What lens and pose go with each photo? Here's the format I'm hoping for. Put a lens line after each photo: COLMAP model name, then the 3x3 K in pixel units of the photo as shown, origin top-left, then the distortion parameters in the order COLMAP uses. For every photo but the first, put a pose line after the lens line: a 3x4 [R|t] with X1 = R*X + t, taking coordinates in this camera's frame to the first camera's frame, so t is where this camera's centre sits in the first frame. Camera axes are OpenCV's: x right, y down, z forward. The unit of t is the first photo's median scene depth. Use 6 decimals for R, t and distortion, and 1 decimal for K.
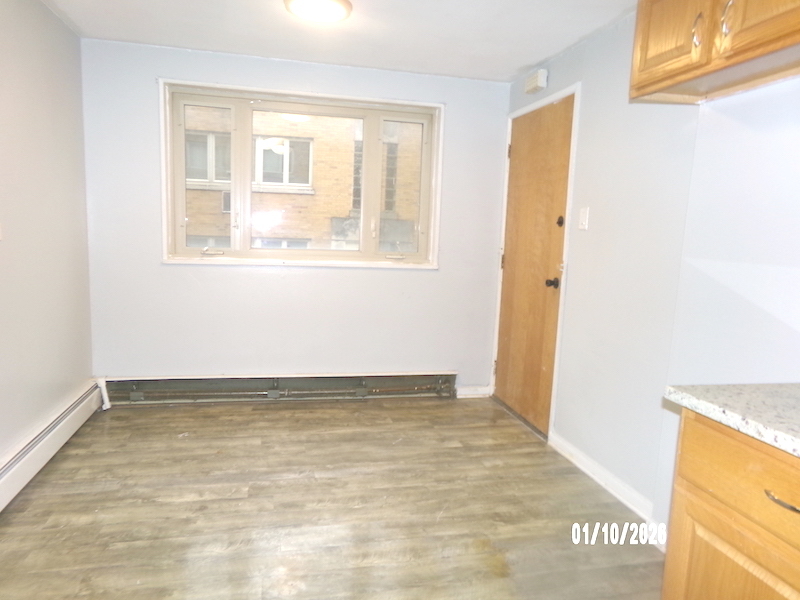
lens RADIAL K [[555.8, 0, 400.9], [0, 555.8, 302.4], [0, 0, 1]] dist [-0.012938, 0.005386]
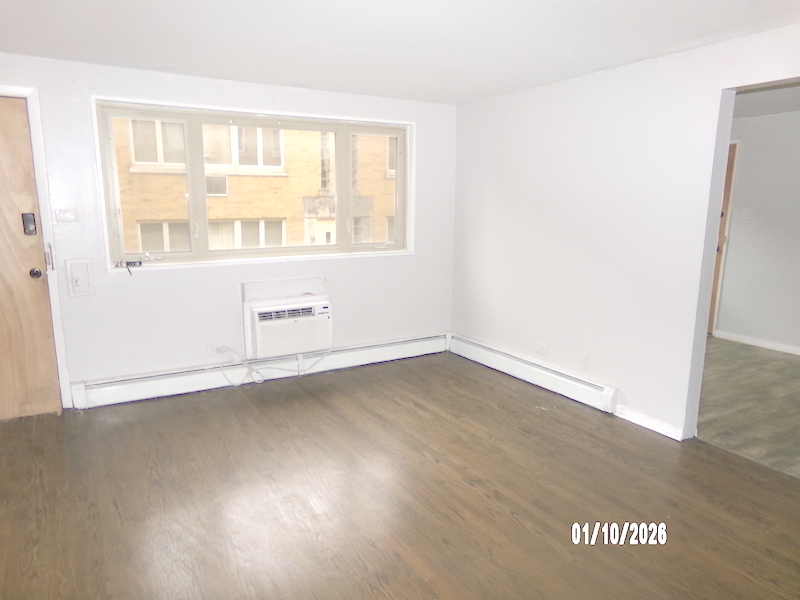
lens RADIAL K [[555.8, 0, 398.3], [0, 555.8, 300.8], [0, 0, 1]] dist [-0.012938, 0.005386]
pose [[0.943126, -0.097778, 0.317732, -0.314551], [0.078124, 0.994189, 0.074055, -0.017580], [-0.323126, -0.045021, 0.945284, -0.090882]]
